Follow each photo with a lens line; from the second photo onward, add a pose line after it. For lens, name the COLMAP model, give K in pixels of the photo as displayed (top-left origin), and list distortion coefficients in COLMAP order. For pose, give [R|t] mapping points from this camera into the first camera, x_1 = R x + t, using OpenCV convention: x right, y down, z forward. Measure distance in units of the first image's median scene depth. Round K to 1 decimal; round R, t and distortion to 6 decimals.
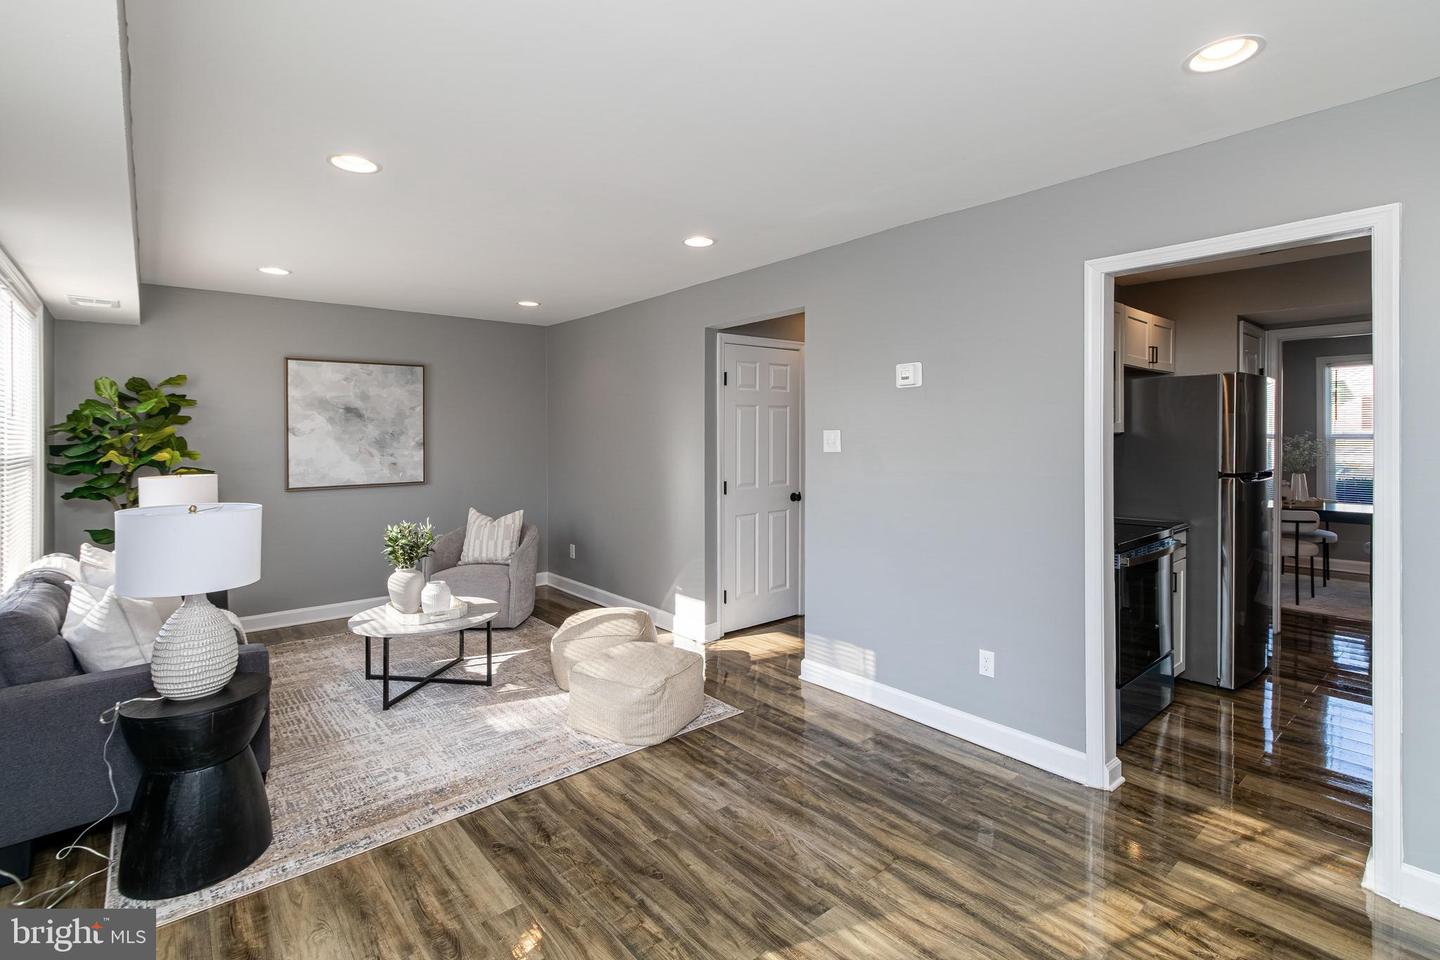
lens RADIAL K [[664.4, 0, 723.7], [0, 664.4, 437.5], [0, 0, 1]] dist [-0.001032, -0.000201]
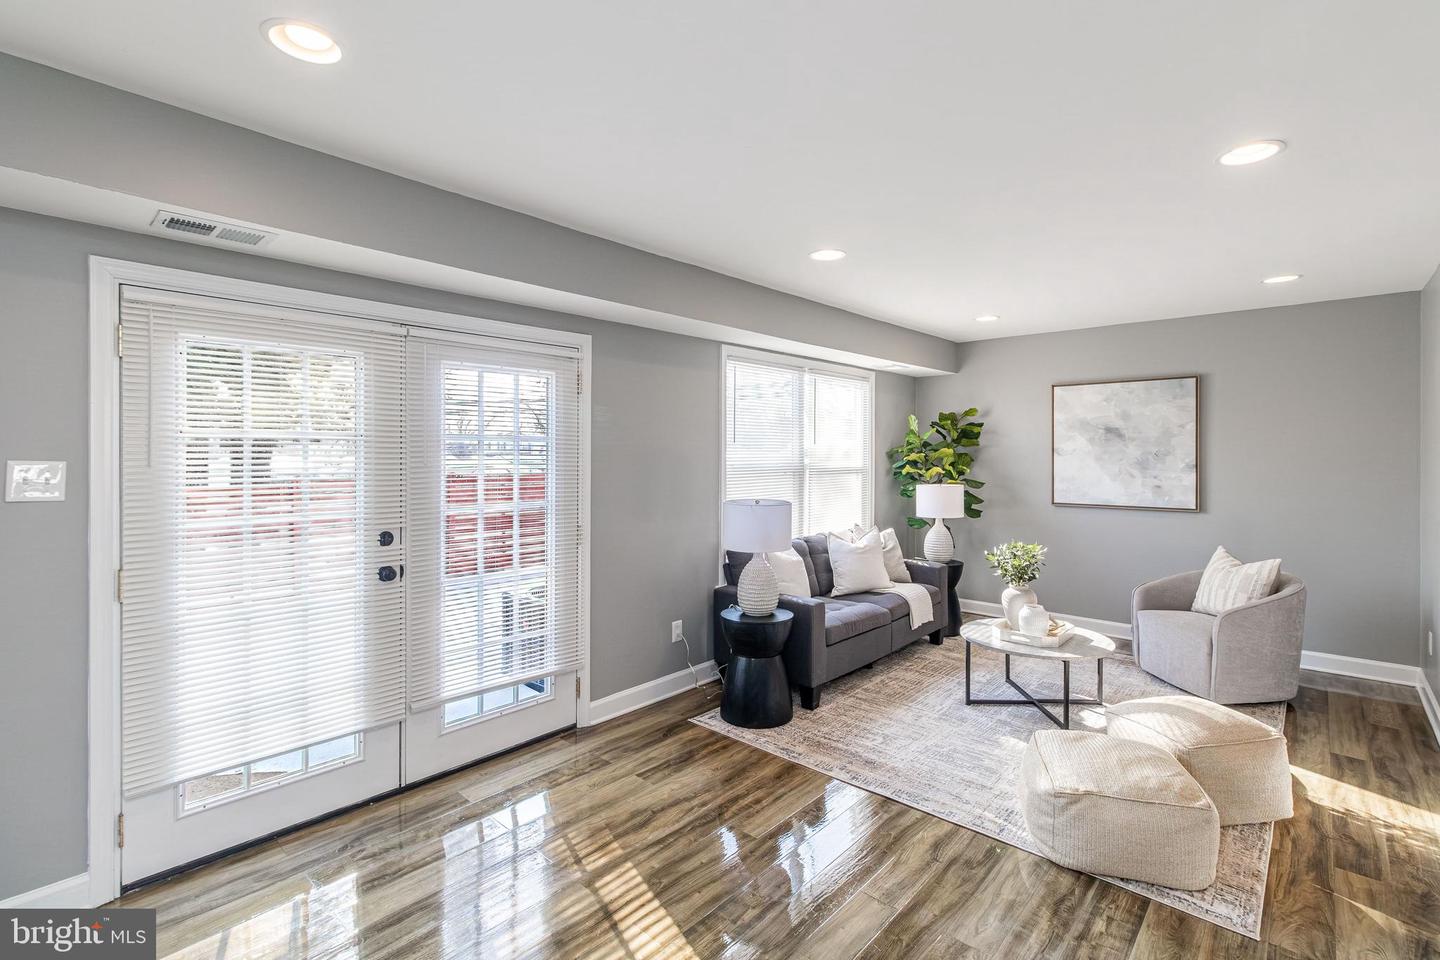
lens RADIAL K [[659.8, 0, 727.3], [0, 659.8, 456.3], [0, 0, 1]] dist [-0.000333, 0.000499]
pose [[0.139395, 0.013540, -0.990144, 0.357453], [-0.005041, 0.999903, 0.012964, -0.012459], [0.990224, 0.003184, 0.139450, 0.303681]]
